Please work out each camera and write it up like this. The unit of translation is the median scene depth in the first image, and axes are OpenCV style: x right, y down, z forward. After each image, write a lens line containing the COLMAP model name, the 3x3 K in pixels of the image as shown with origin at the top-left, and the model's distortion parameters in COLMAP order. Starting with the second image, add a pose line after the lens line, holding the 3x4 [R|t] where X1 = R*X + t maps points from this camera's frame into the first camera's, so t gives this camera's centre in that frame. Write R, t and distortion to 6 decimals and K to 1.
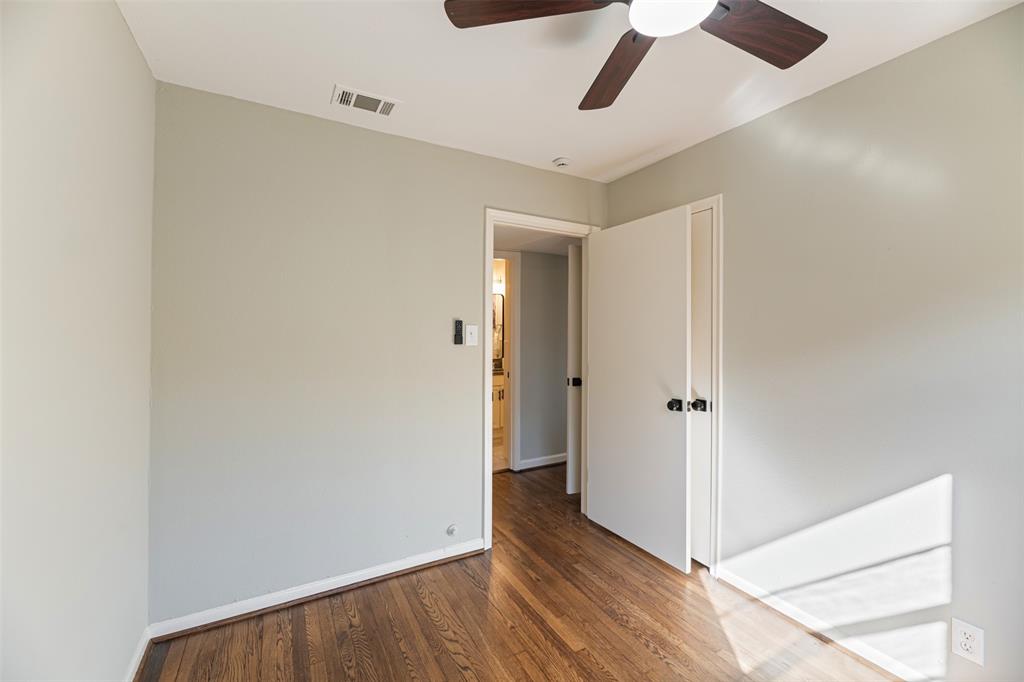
lens RADIAL K [[414.5, 0, 511.0], [0, 414.5, 338.0], [0, 0, 1]] dist [-0.004138, -0.000439]
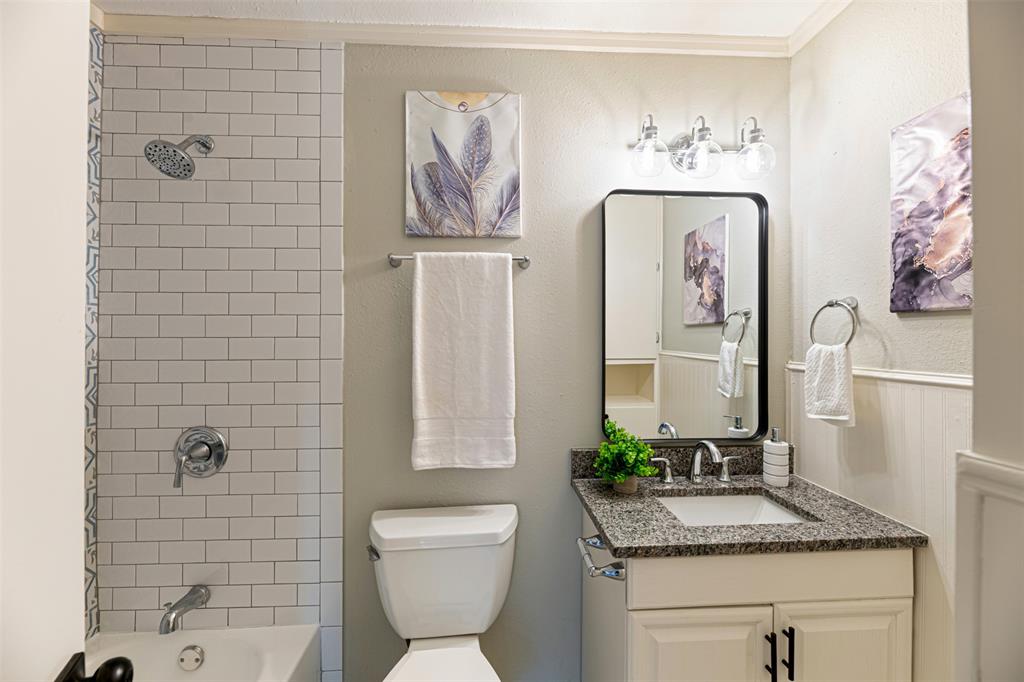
lens RADIAL K [[414.5, 0, 509.5], [0, 414.5, 339.8], [0, 0, 1]] dist [-0.004138, -0.000439]
pose [[0.900433, -0.000621, -0.434993, -0.049438], [-0.002103, 0.999981, -0.005781, -0.009617], [0.434989, 0.006120, 0.900415, 0.695269]]
